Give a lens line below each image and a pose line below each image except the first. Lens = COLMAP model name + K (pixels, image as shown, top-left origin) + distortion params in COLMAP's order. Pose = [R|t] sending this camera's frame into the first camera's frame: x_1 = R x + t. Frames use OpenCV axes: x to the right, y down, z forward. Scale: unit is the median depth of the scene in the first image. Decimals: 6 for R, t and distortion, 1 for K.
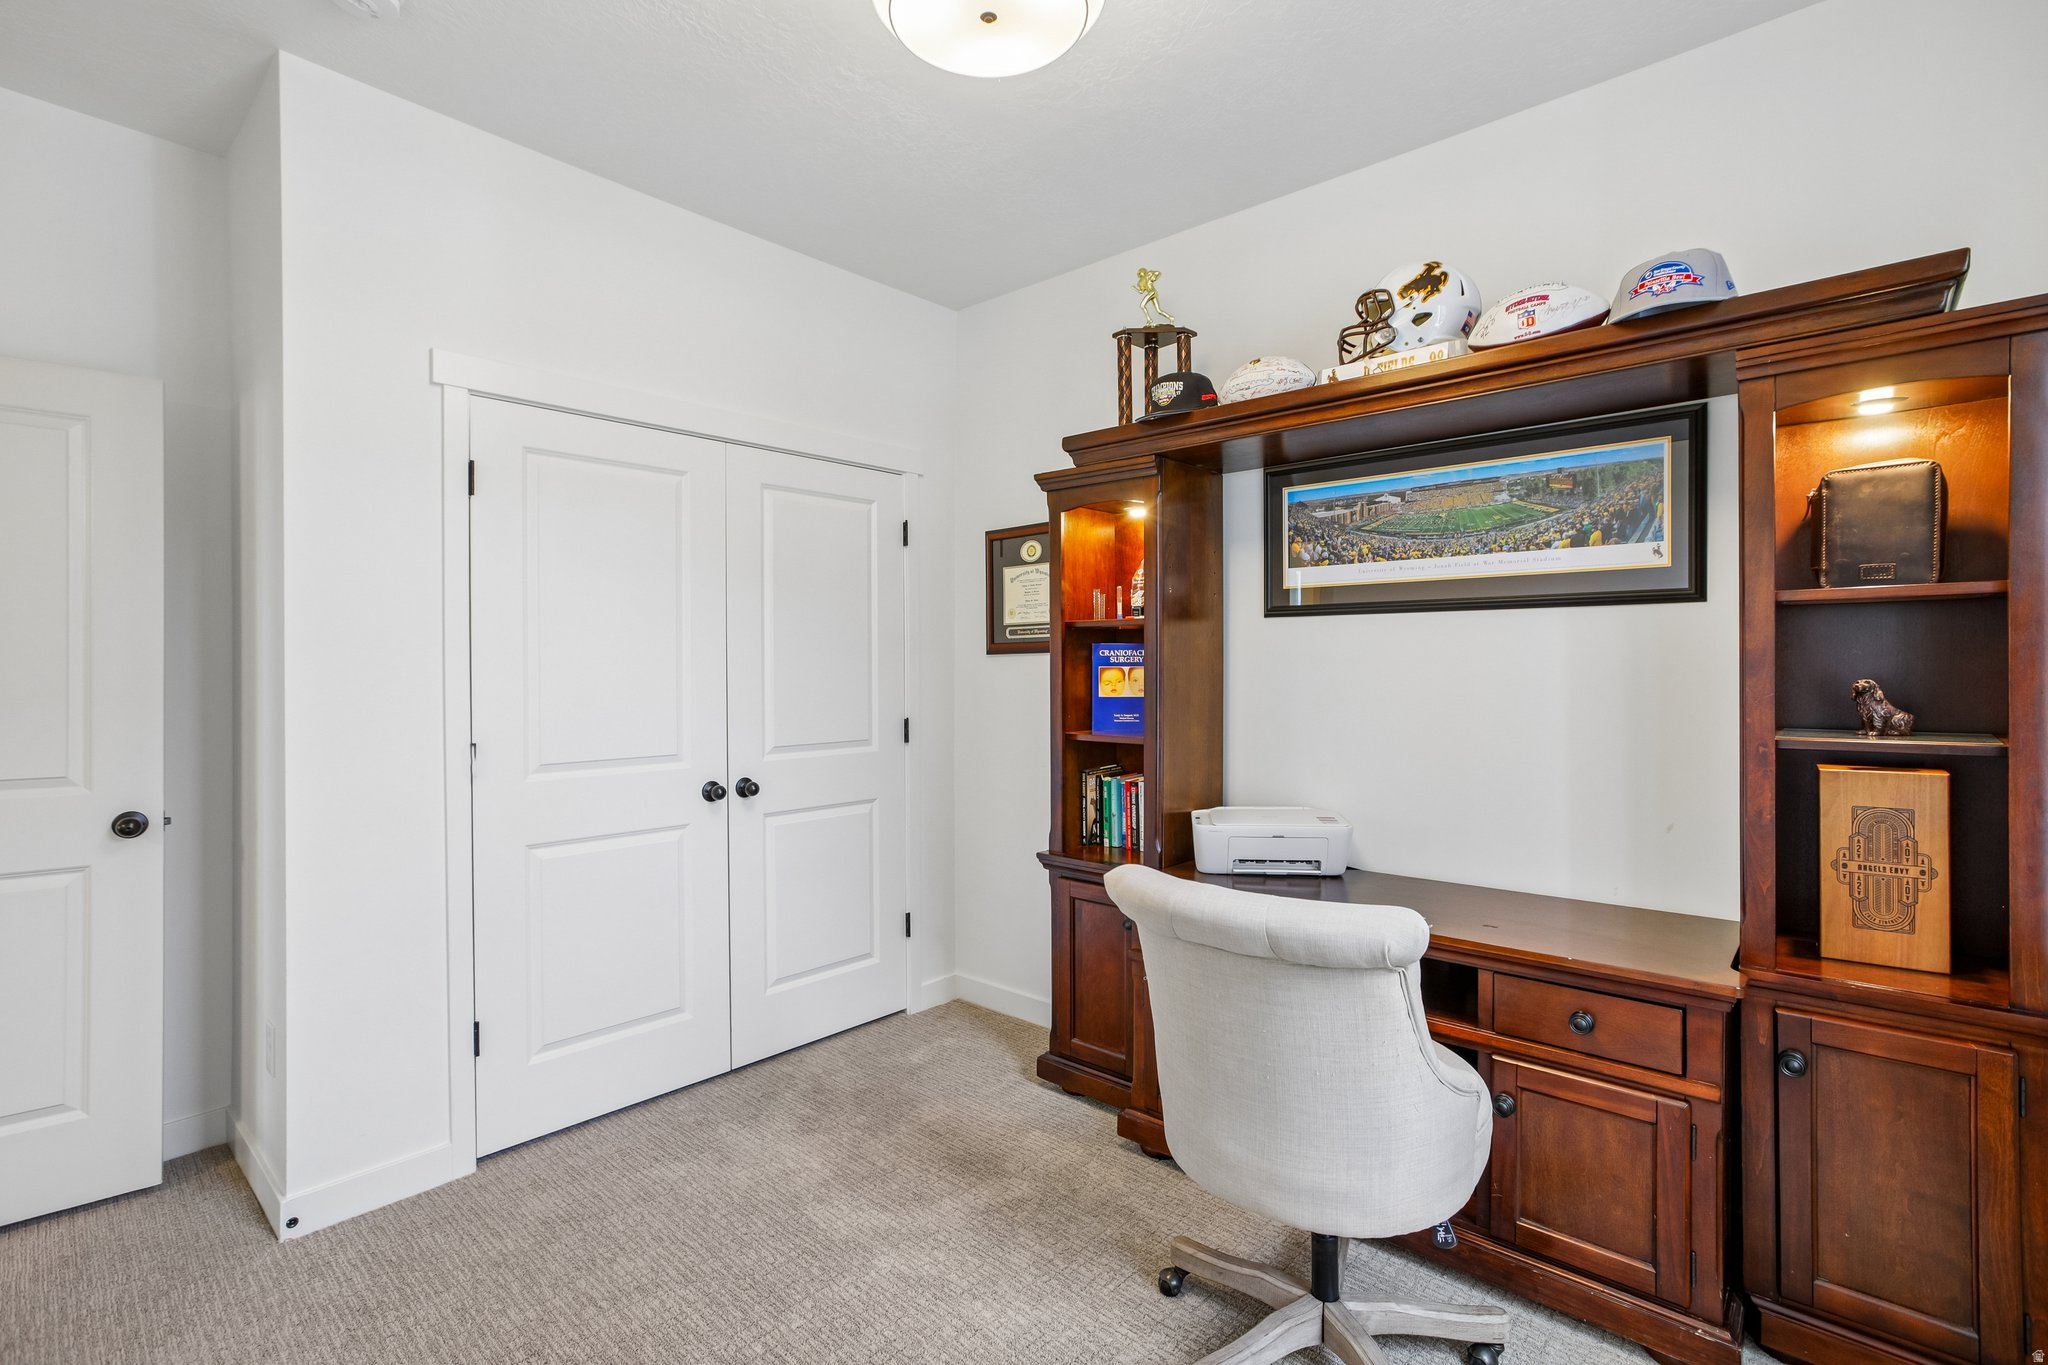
lens RADIAL K [[958.1, 0, 1021.9], [0, 958.1, 685.2], [0, 0, 1]] dist [-0.048741, 0.018508]
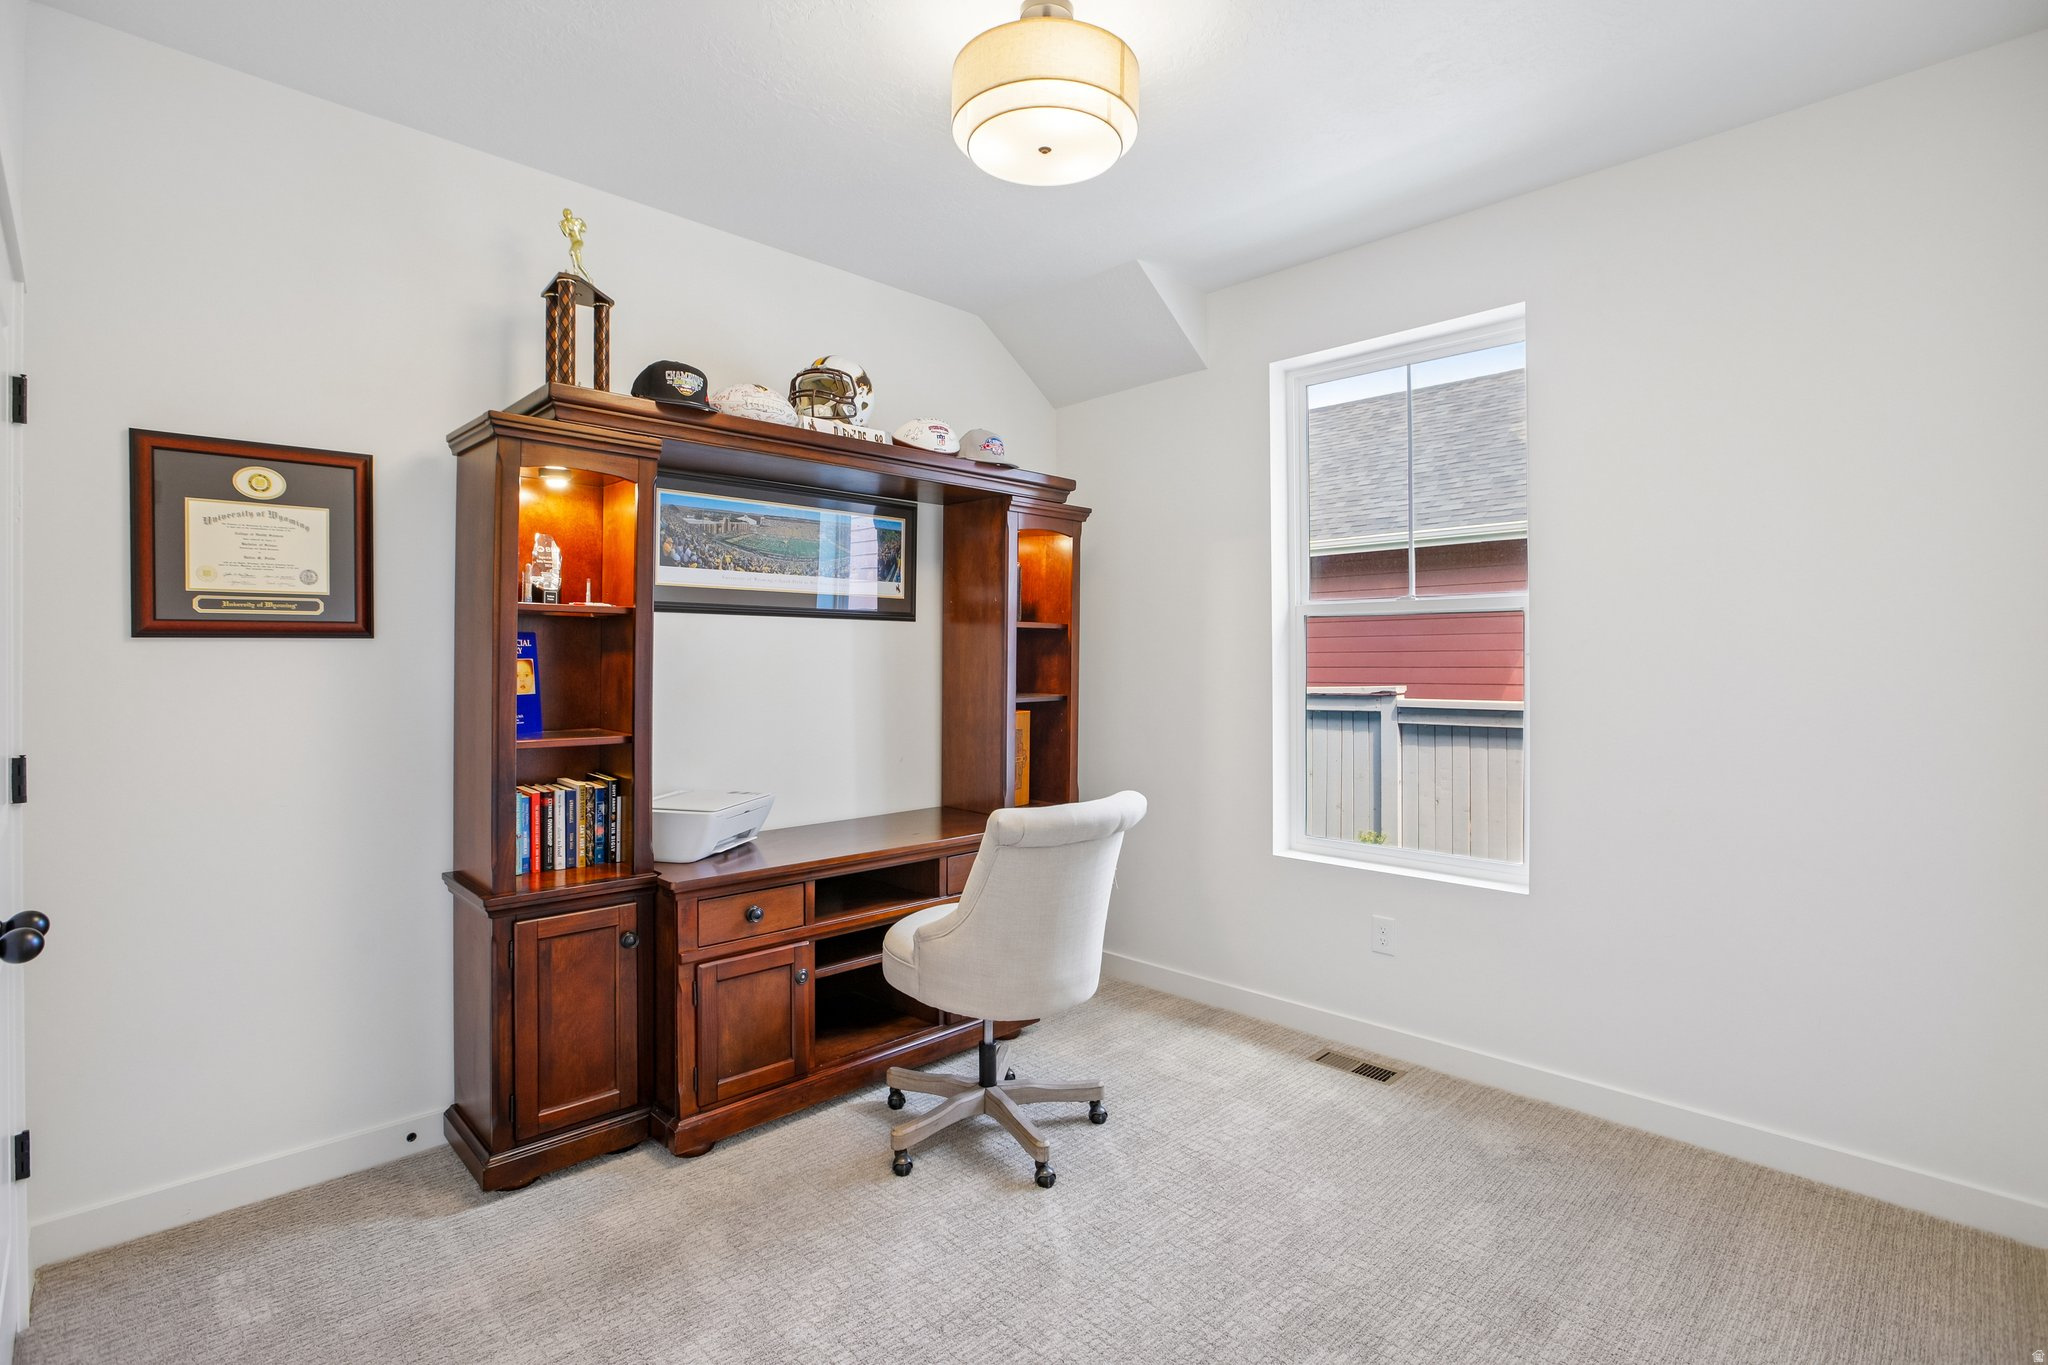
lens RADIAL K [[958.1, 0, 1021.9], [0, 958.1, 685.2], [0, 0, 1]] dist [-0.048741, 0.018508]
pose [[0.066058, -0.023180, 0.997547, -0.773887], [0.016653, 0.999617, 0.022125, -0.008370], [-0.997677, 0.015150, 0.066418, 0.563216]]
